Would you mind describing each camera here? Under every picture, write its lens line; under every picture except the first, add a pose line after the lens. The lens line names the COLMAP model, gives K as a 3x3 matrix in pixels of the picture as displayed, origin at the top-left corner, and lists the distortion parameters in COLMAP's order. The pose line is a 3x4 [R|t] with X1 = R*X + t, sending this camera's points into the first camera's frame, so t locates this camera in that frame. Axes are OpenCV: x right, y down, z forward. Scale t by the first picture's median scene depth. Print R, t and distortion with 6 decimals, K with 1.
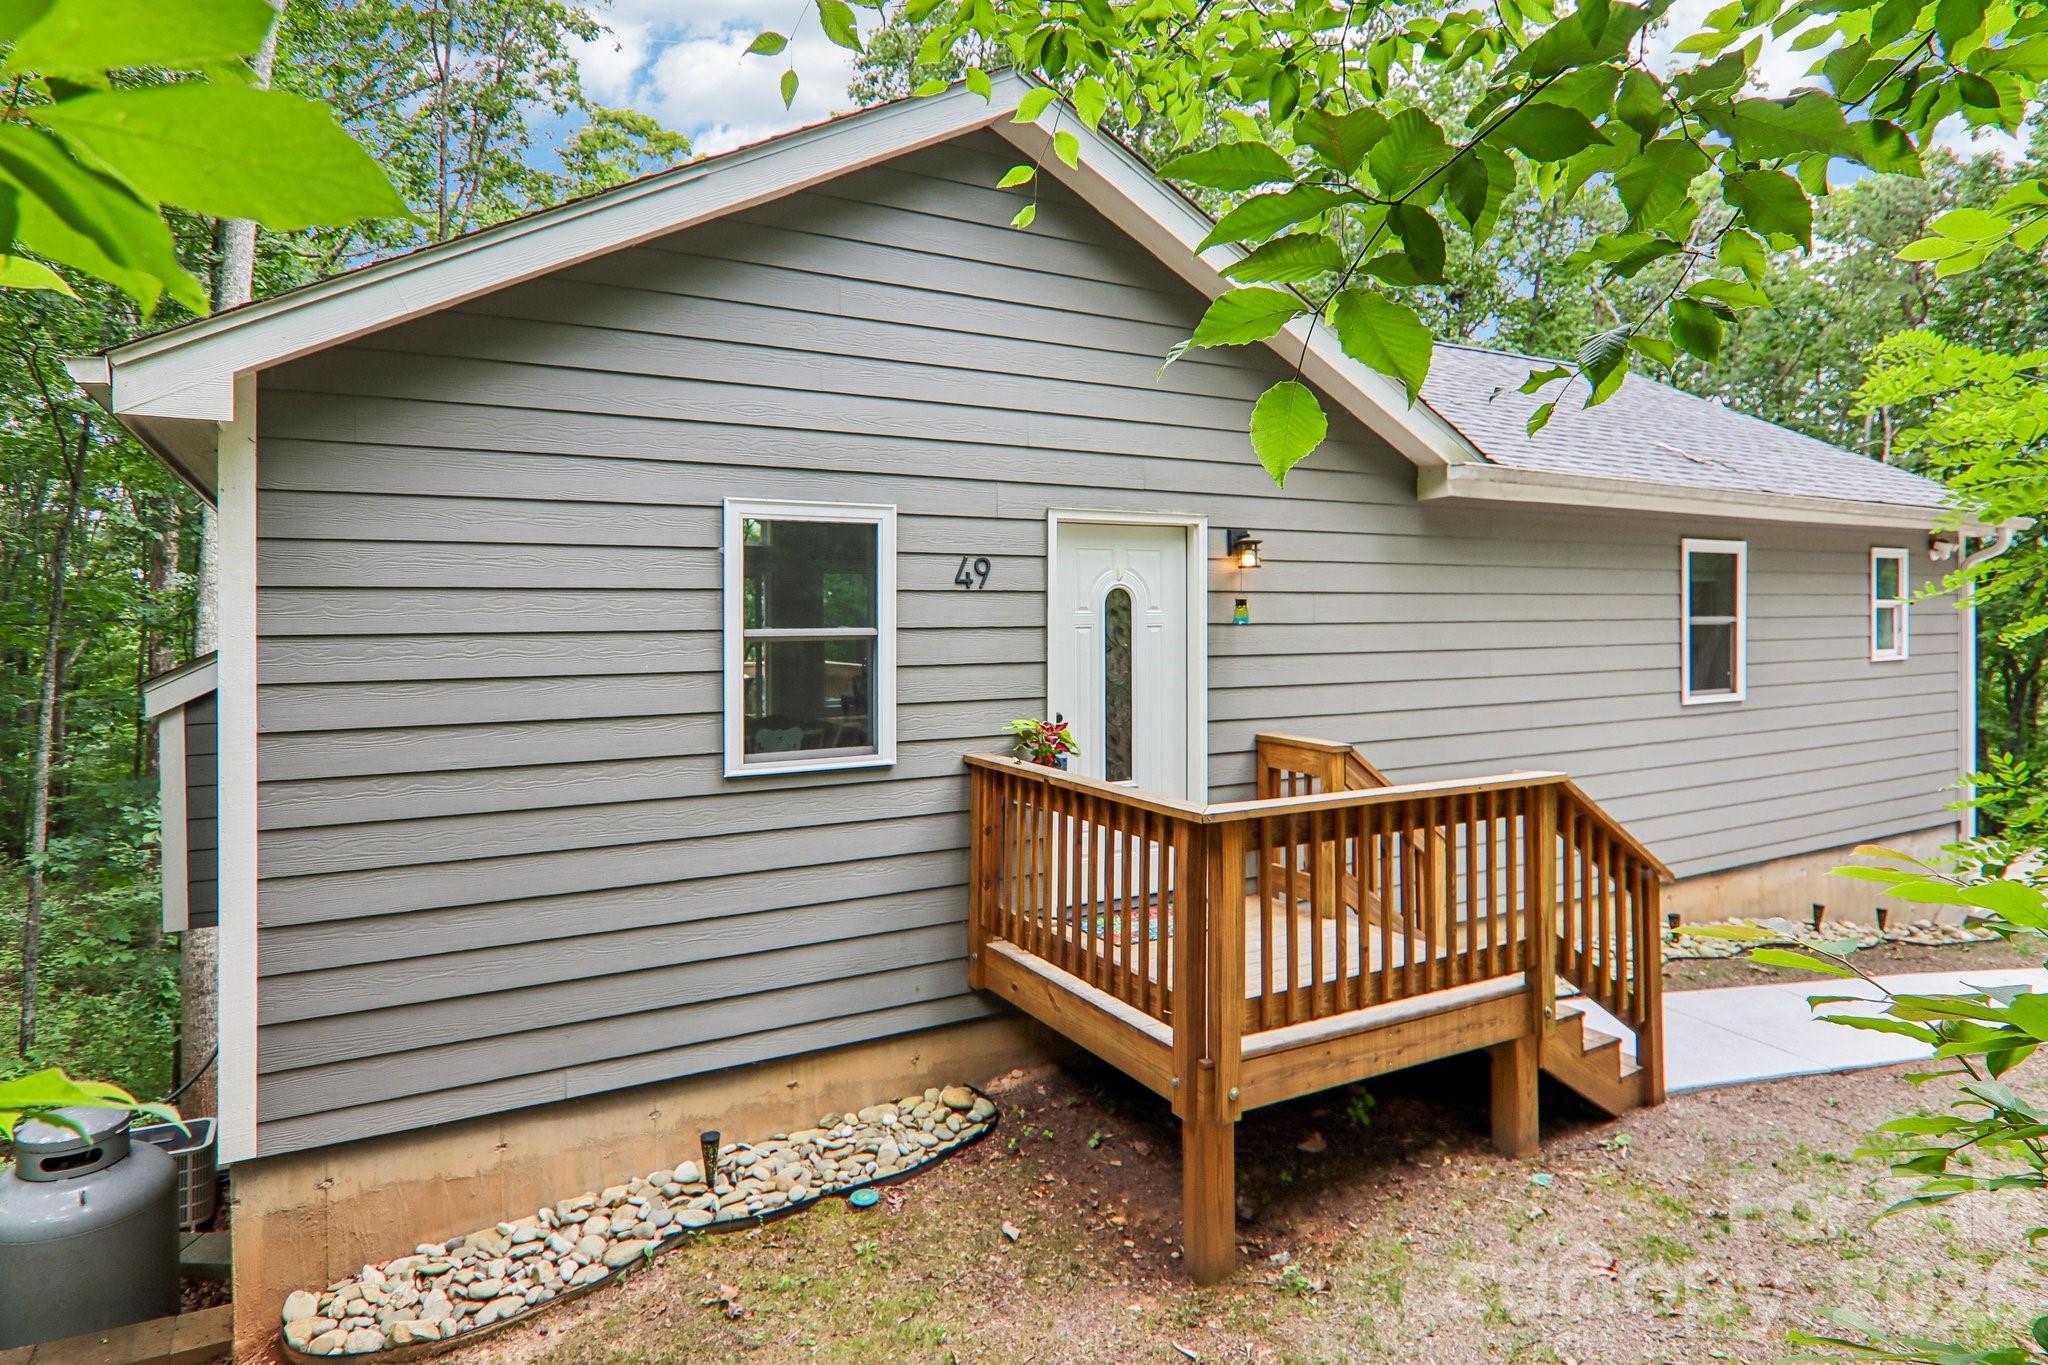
lens RADIAL K [[1179.2, 0, 1023.9], [0, 1179.2, 663.4], [0, 0, 1]] dist [-0.000951, -0.001562]
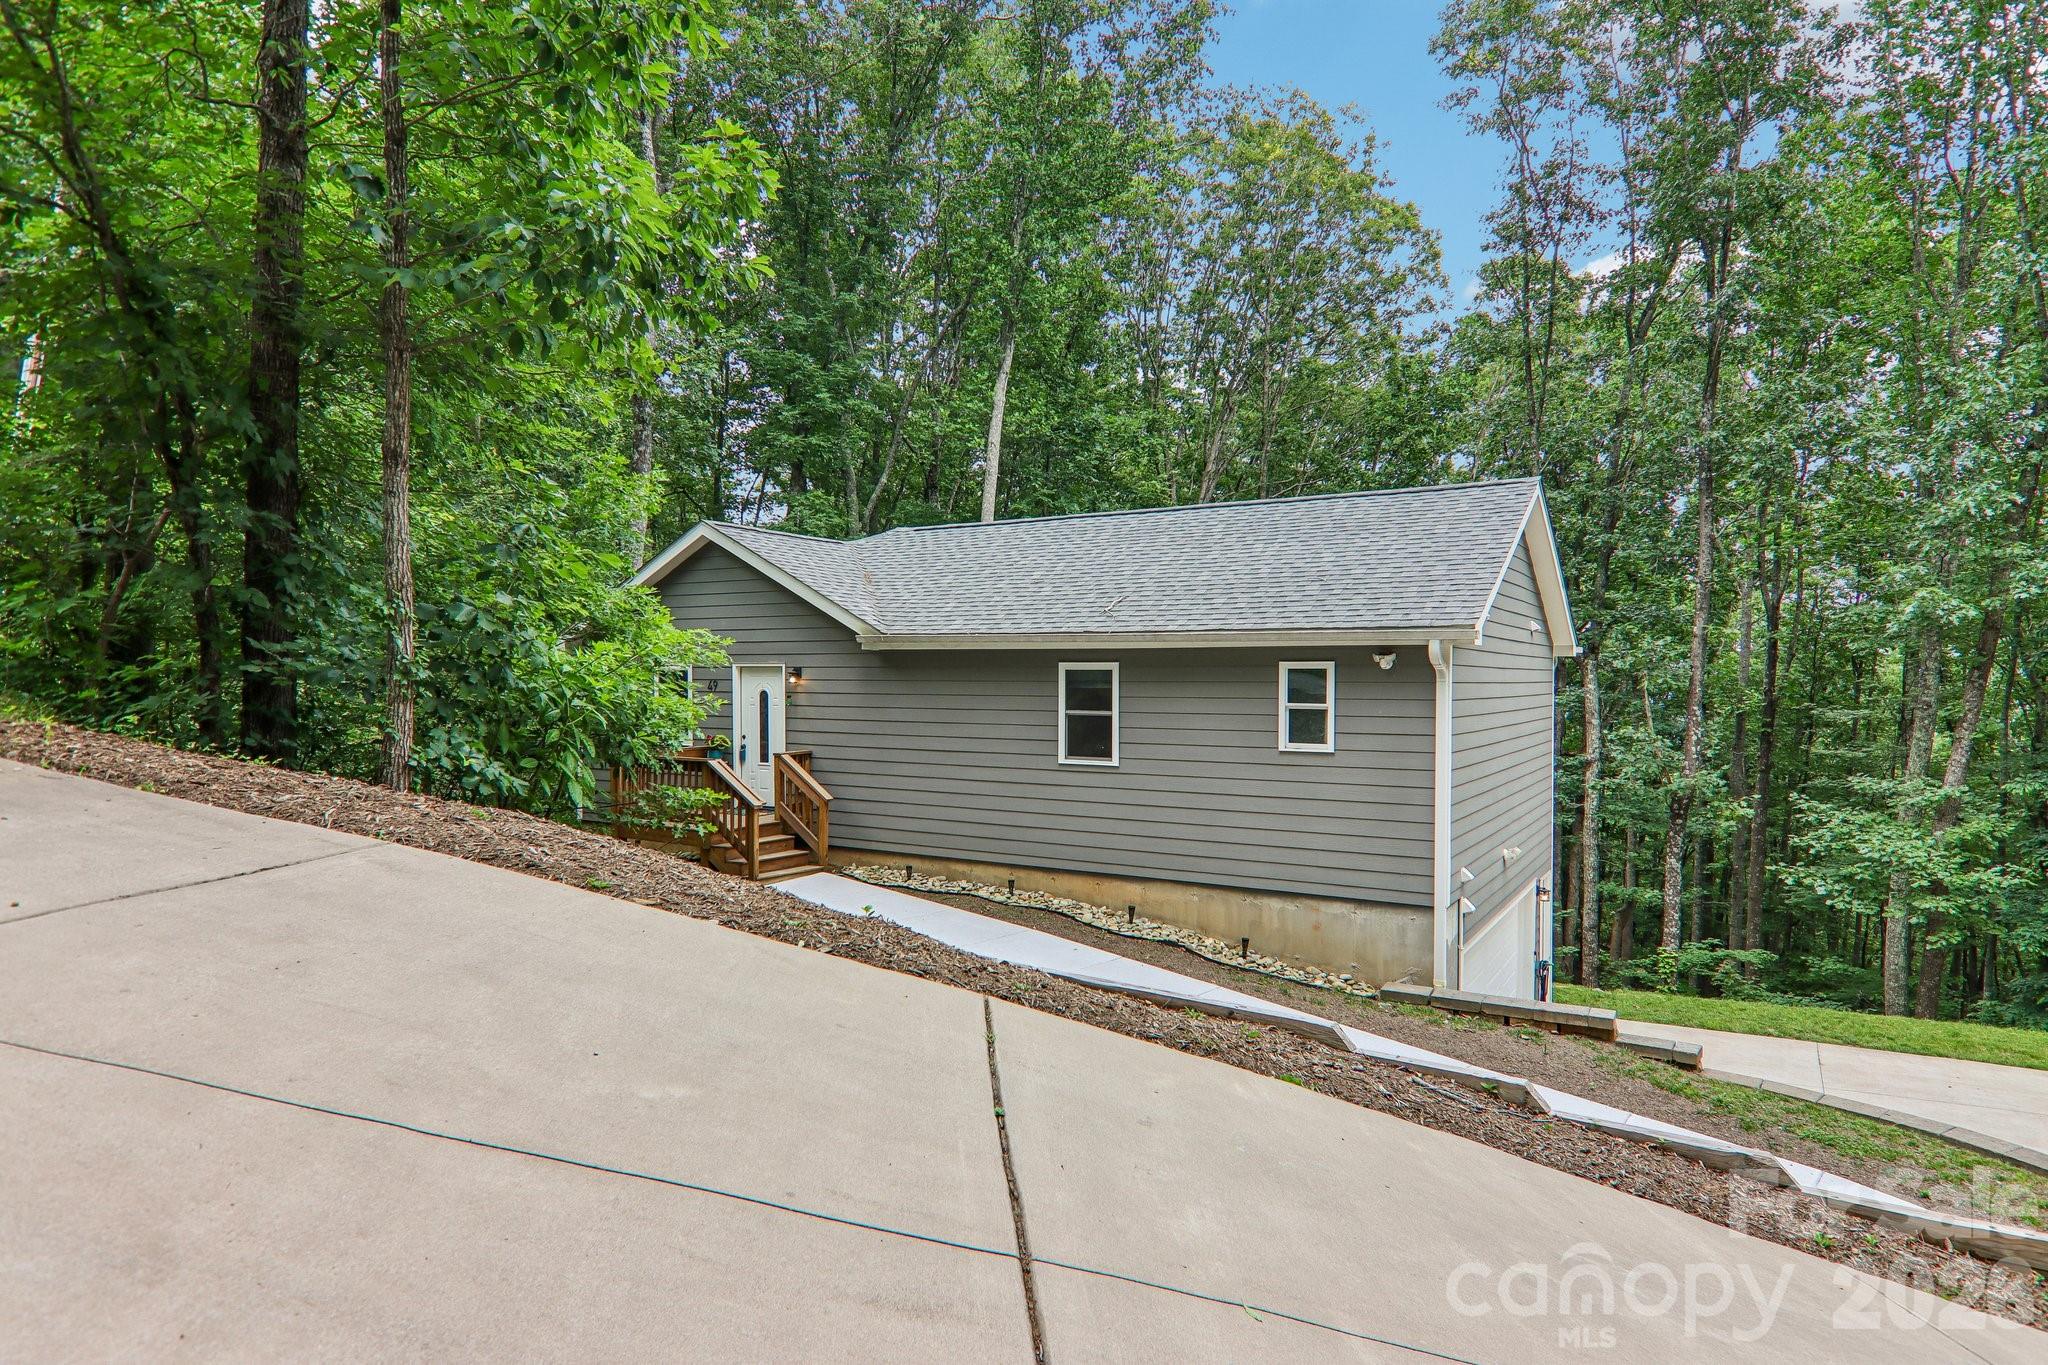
lens RADIAL K [[1172.3, 0, 1010.6], [0, 1172.3, 698.4], [0, 0, 1]] dist [0.001975, -0.002852]
pose [[0.459220, 0.042621, -0.887300, 2.112658], [-0.026199, 0.999064, 0.034430, -0.116853], [0.887936, 0.007435, 0.459906, 0.194357]]
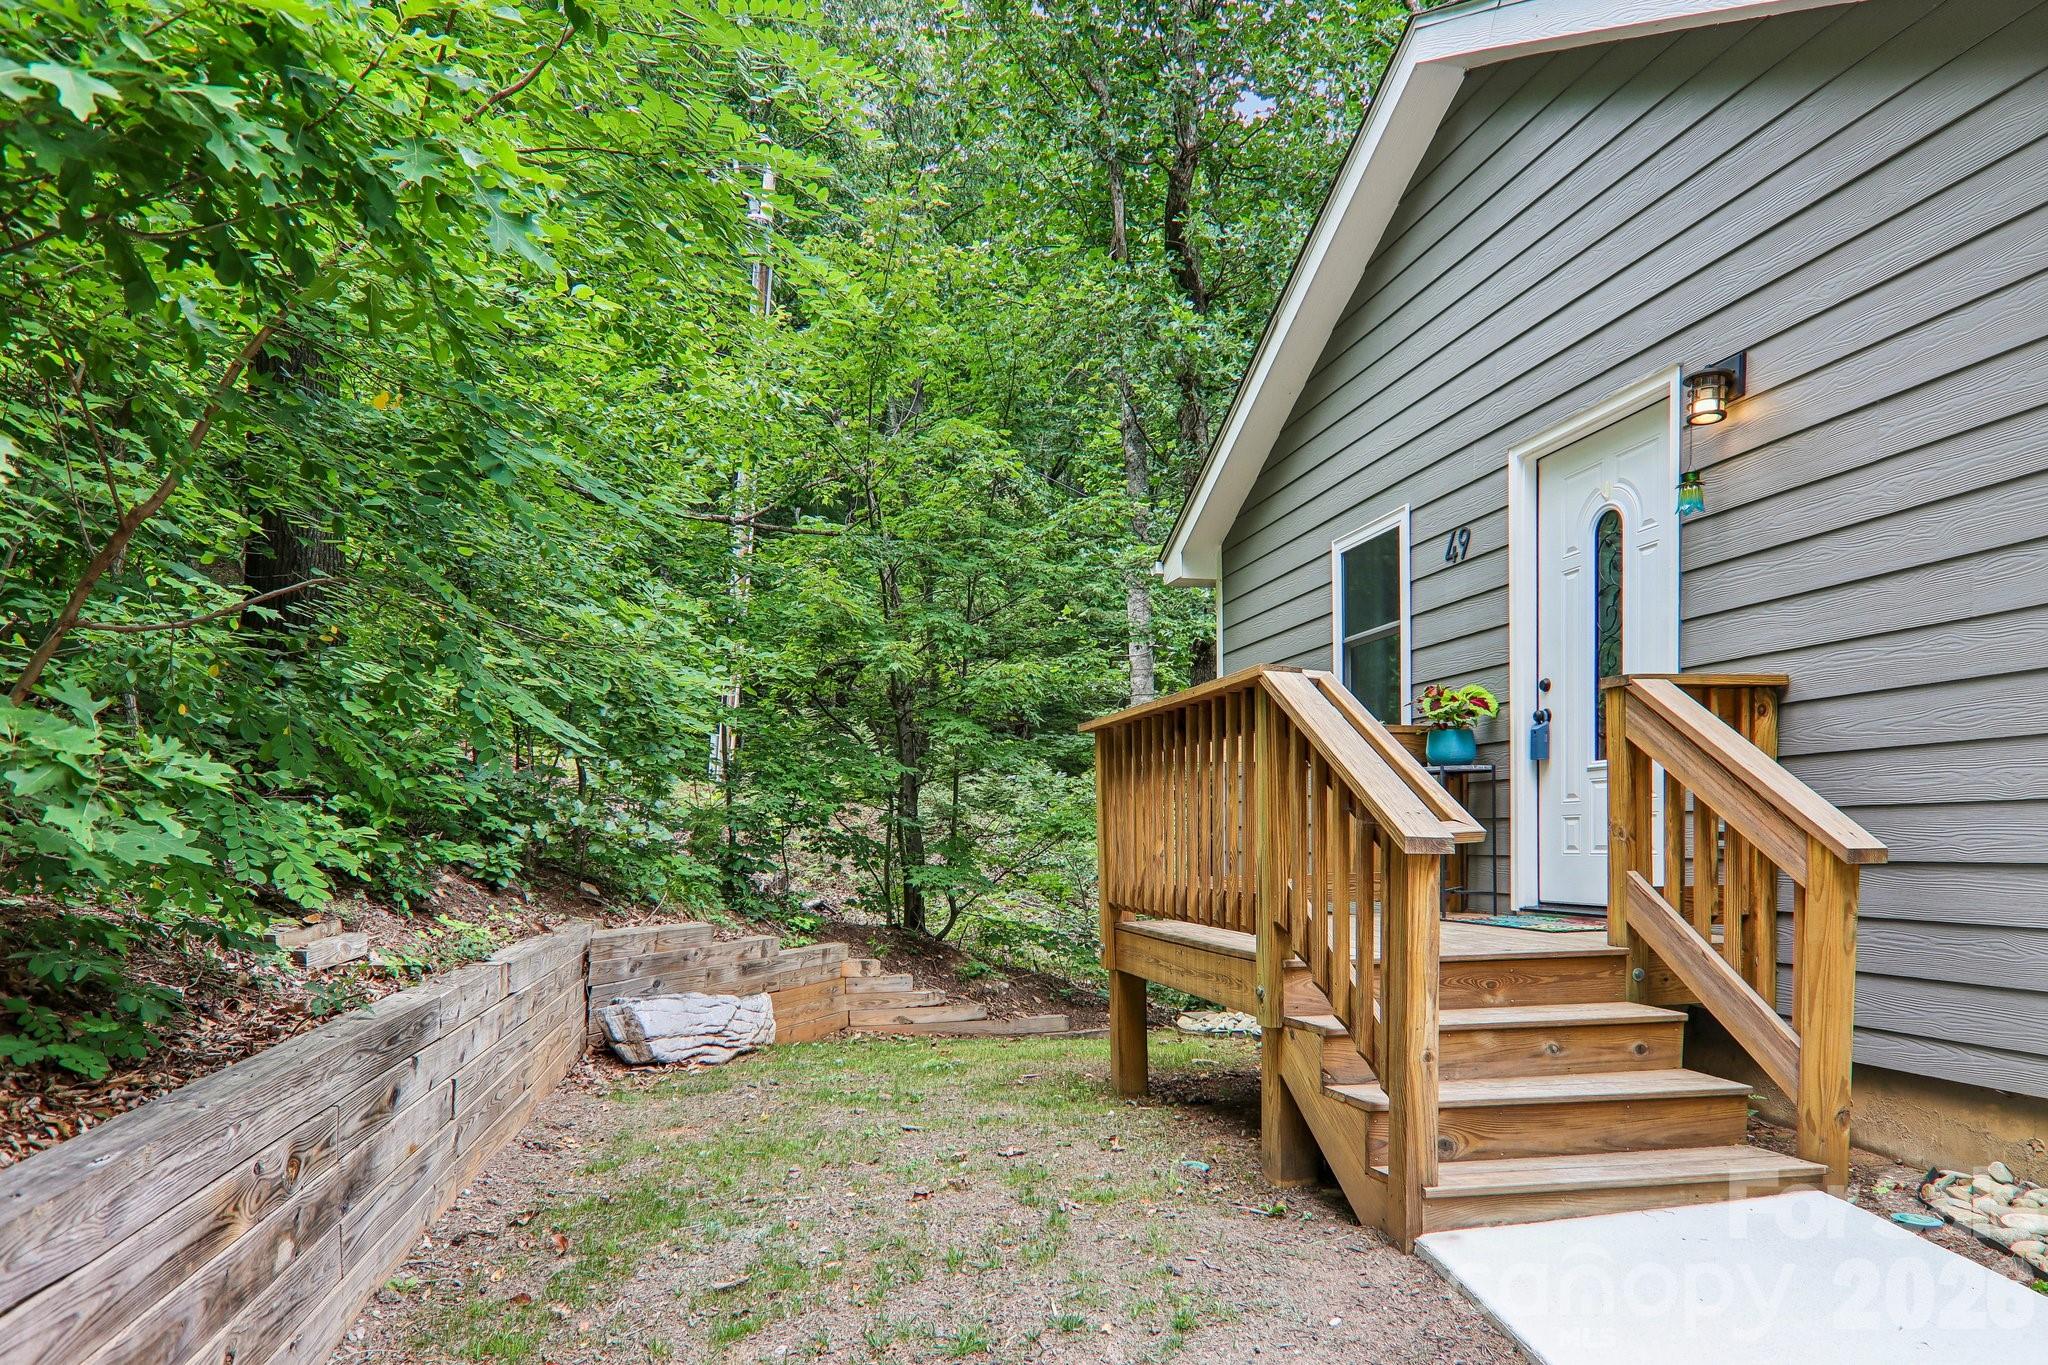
lens RADIAL K [[1204.5, 0, 974.3], [0, 1204.5, 907.7], [0, 0, 1]] dist [0.001061, -0.001033]
pose [[-0.331241, 0.078046, -0.940313, 0.773824], [0.015070, 0.996884, 0.077433, 0.105013], [0.943426, 0.011478, -0.331385, 0.663437]]
